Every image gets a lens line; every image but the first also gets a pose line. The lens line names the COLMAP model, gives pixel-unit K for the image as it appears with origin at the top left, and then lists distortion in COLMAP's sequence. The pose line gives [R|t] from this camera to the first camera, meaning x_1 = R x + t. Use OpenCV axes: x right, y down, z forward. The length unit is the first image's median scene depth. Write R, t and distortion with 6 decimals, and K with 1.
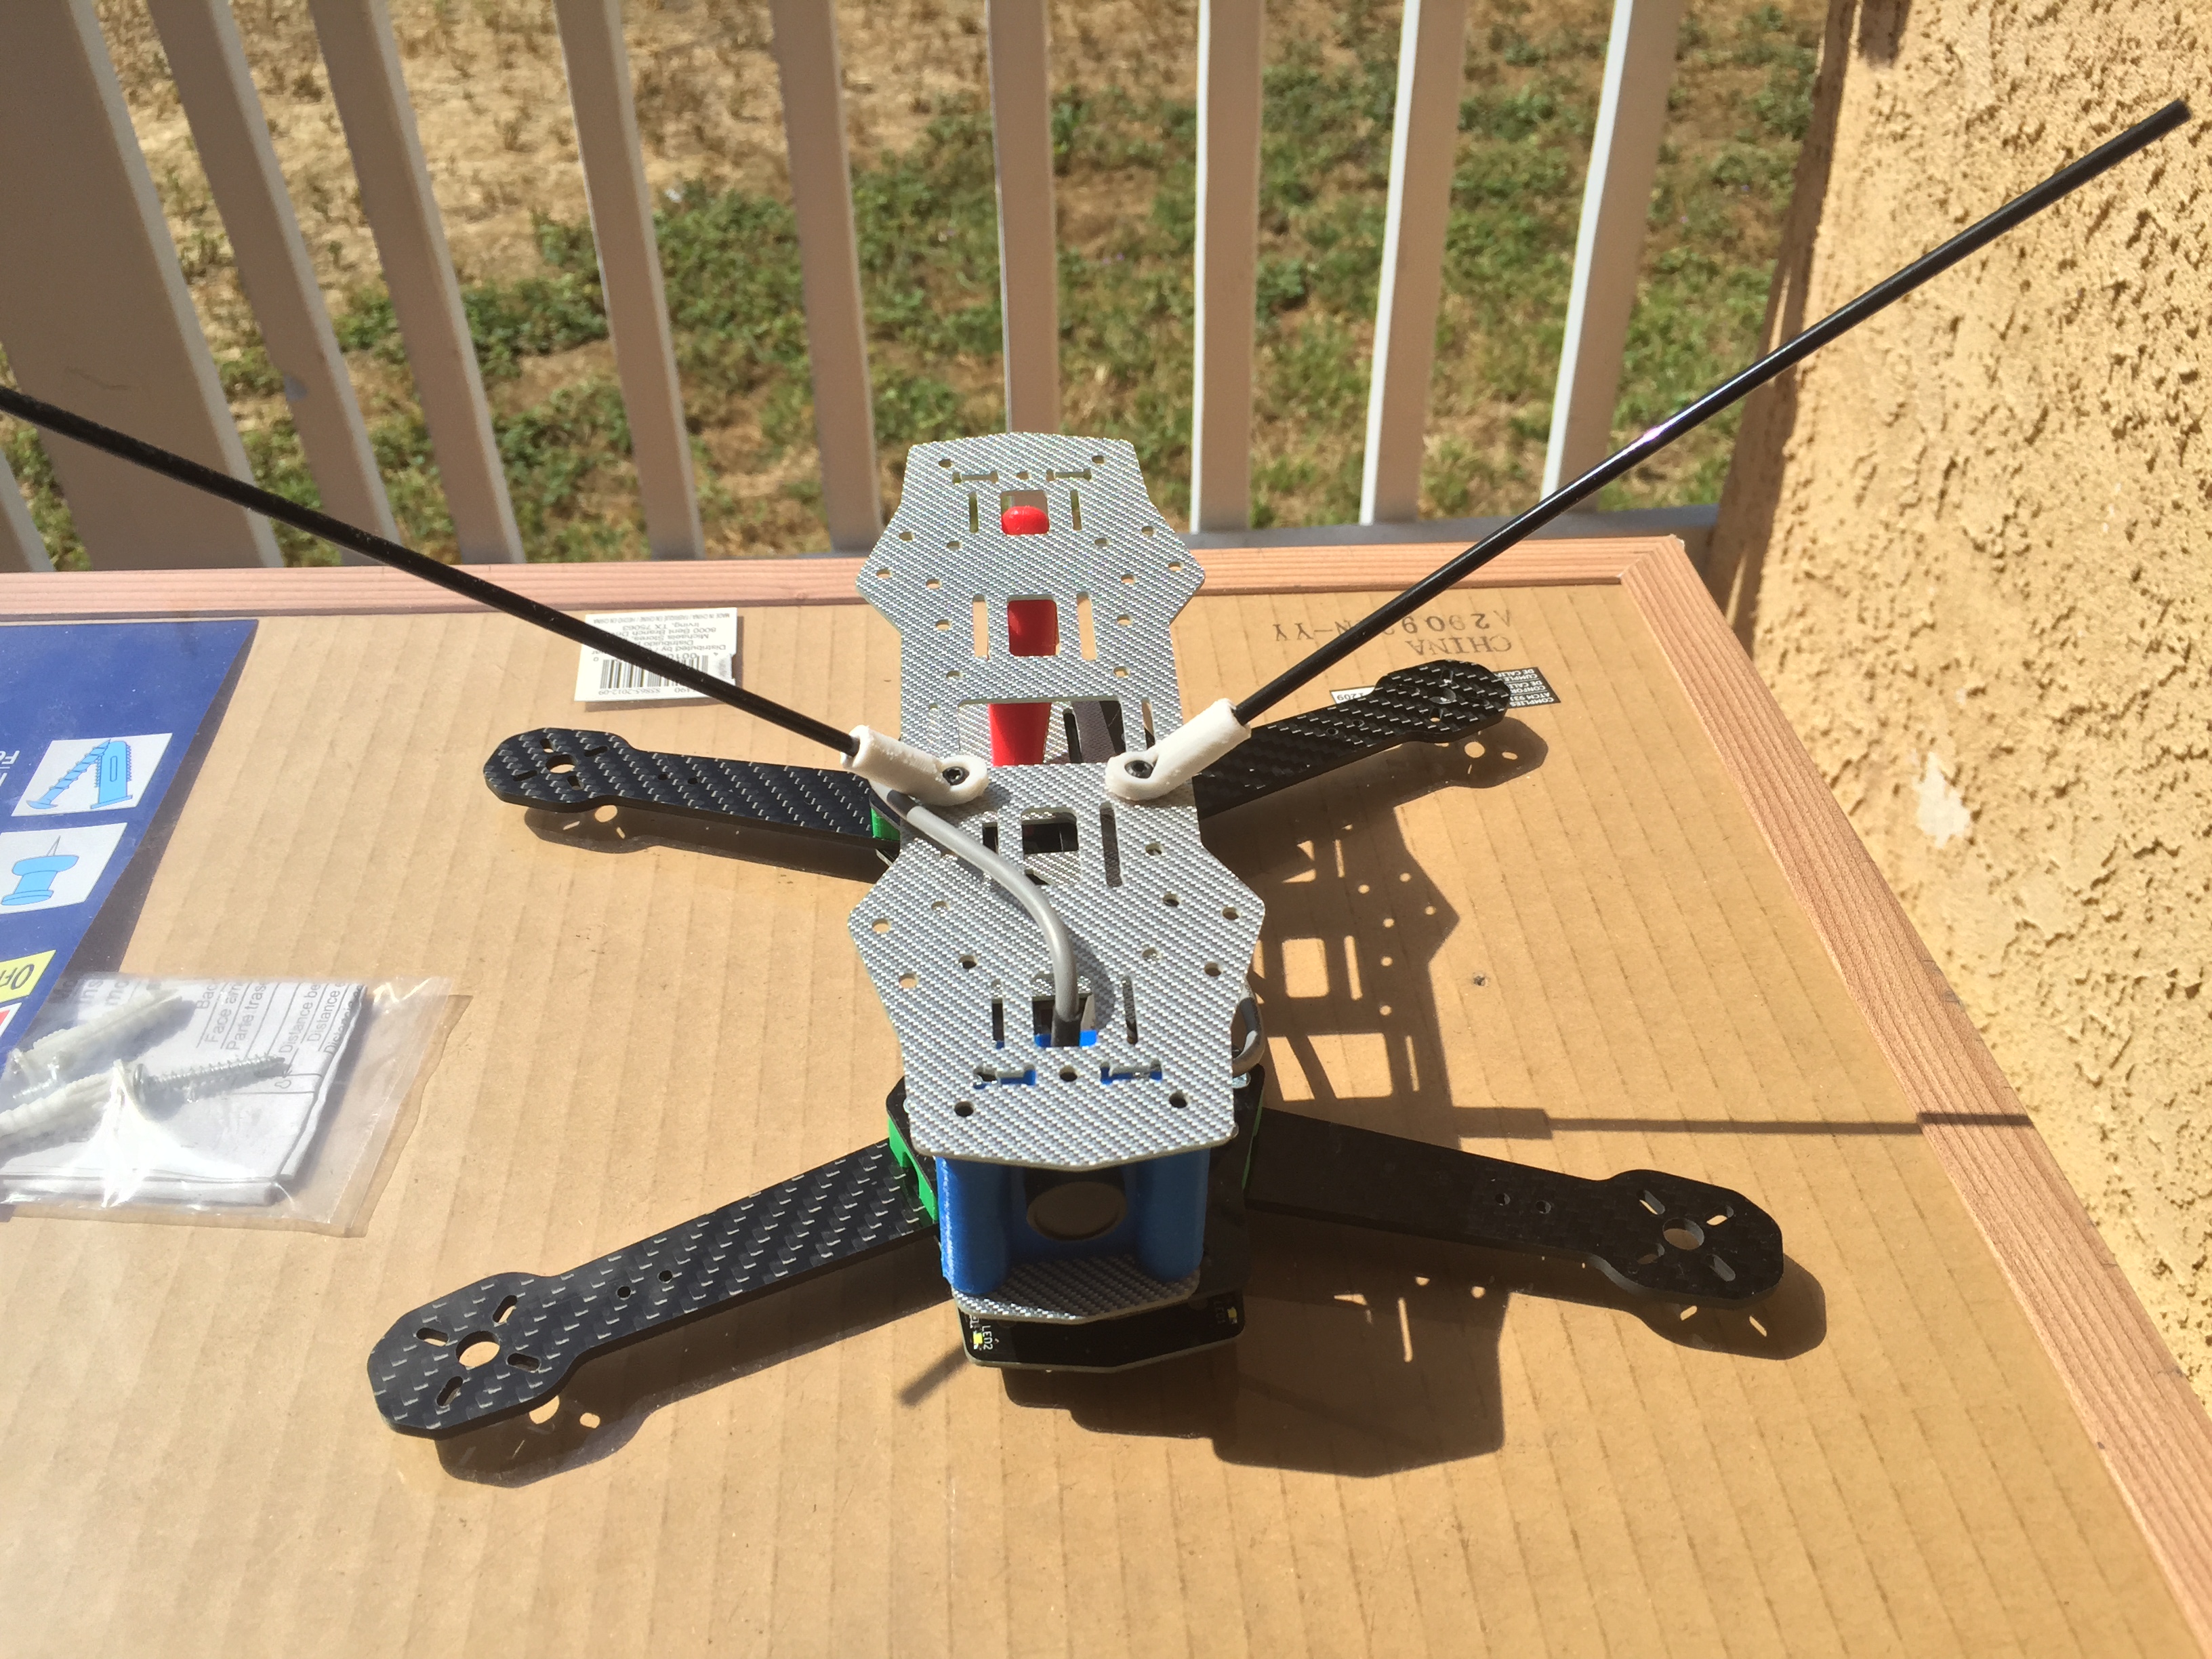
lens RADIAL K [[1933.1, 0, 1104.0], [0, 1933.1, 802.0], [0, 0, 1]] dist [0.093770, -0.152812]
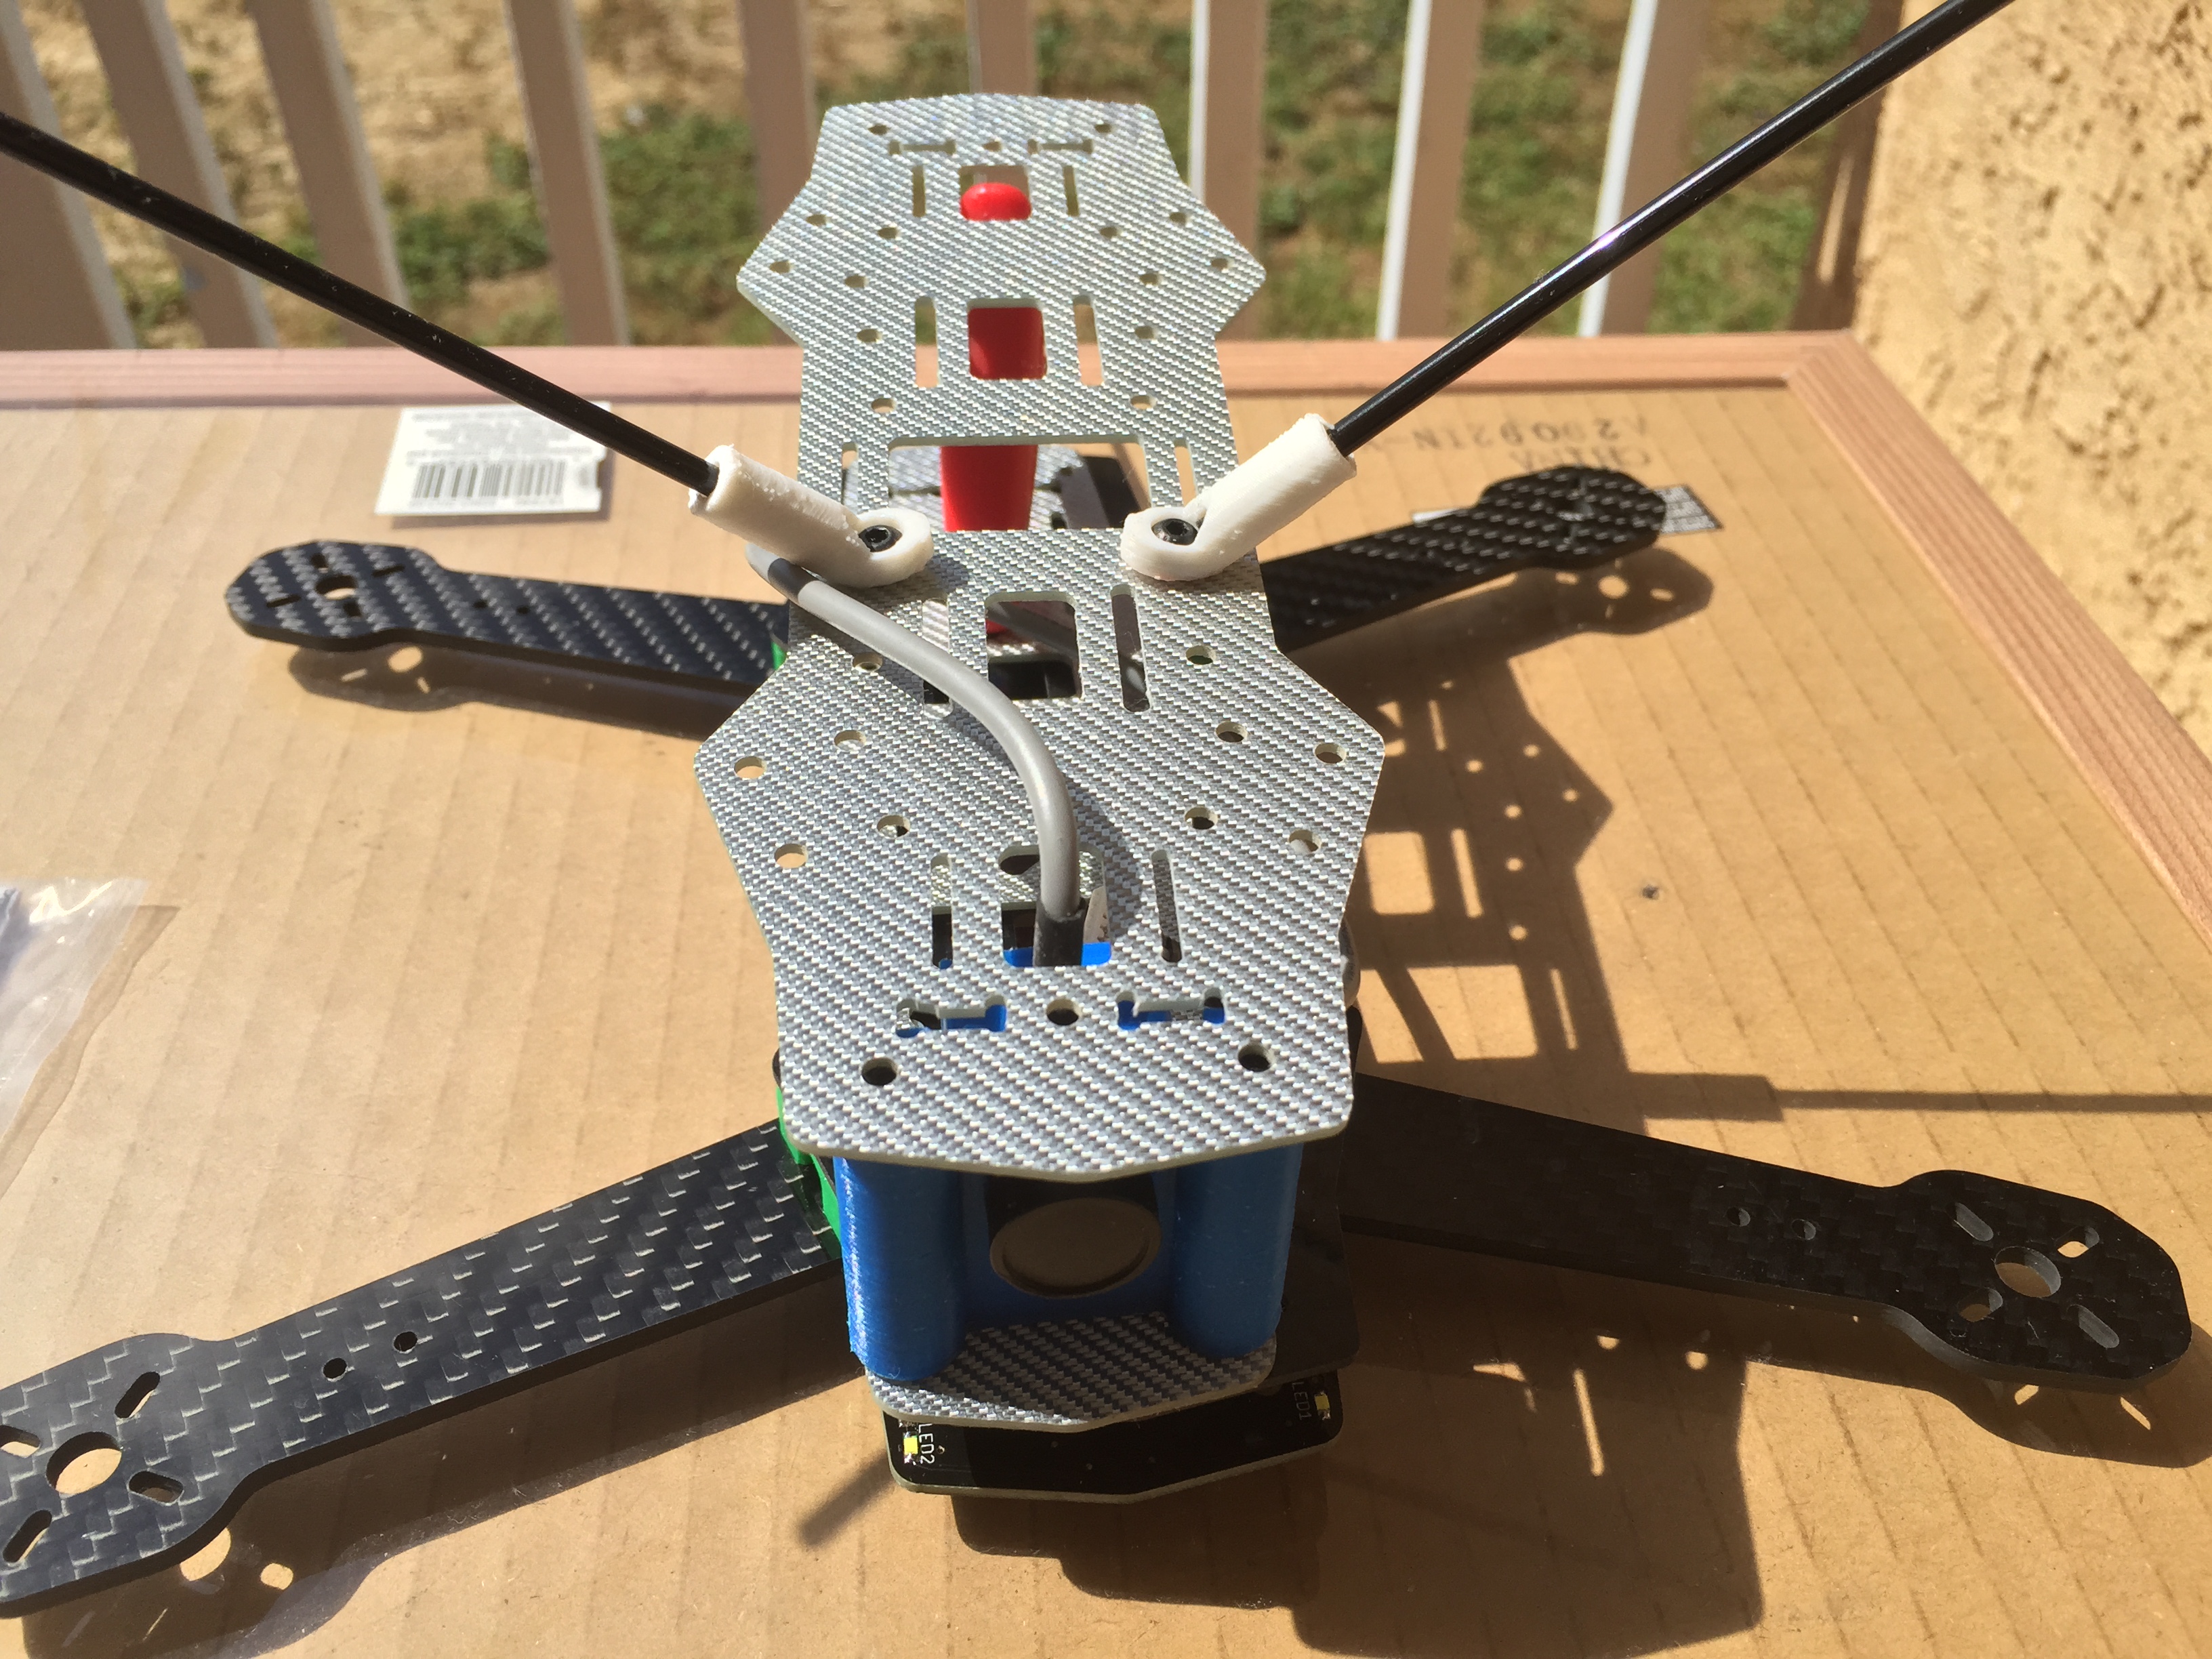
lens RADIAL K [[1933.1, 0, 1104.0], [0, 1933.1, 802.0], [0, 0, 1]] dist [0.093770, -0.152812]
pose [[0.999928, 0.004431, 0.011175, -0.003604], [-0.004603, 0.999871, 0.015398, 0.019398], [-0.011105, -0.015448, 0.999819, 0.119308]]
